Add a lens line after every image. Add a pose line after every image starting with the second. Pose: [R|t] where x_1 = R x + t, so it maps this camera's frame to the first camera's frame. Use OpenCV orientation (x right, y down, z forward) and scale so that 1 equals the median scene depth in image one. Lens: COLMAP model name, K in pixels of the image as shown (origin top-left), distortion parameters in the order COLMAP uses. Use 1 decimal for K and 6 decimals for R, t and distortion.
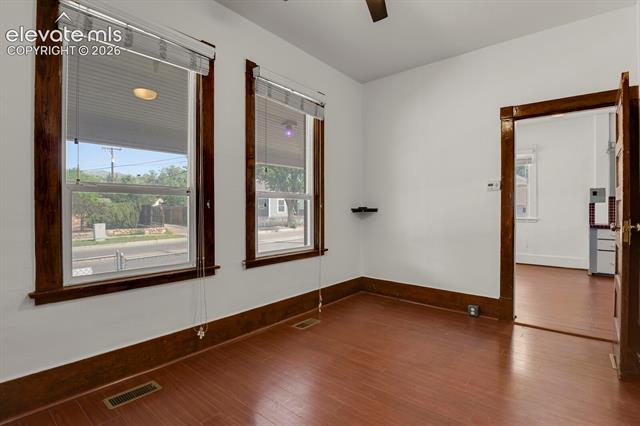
lens RADIAL K [[312.2, 0, 323.3], [0, 312.2, 210.6], [0, 0, 1]] dist [-0.026528, -0.001007]
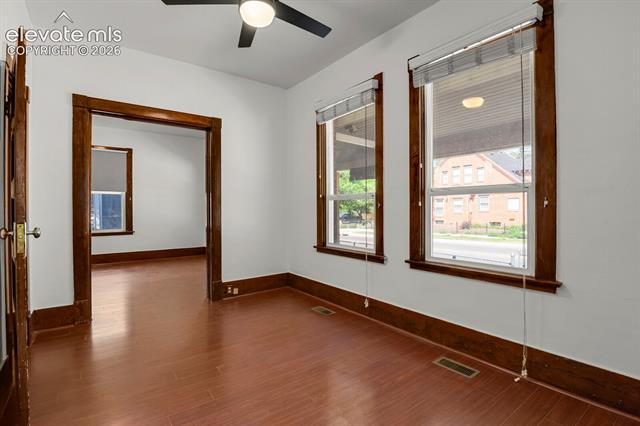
lens RADIAL K [[312.2, 0, 323.3], [0, 312.2, 210.6], [0, 0, 1]] dist [-0.026528, -0.001007]
pose [[-0.238928, 0.002516, -0.971034, 0.786129], [-0.000395, 0.999996, 0.002688, 0.000291], [0.971037, 0.001026, -0.238926, 0.963554]]
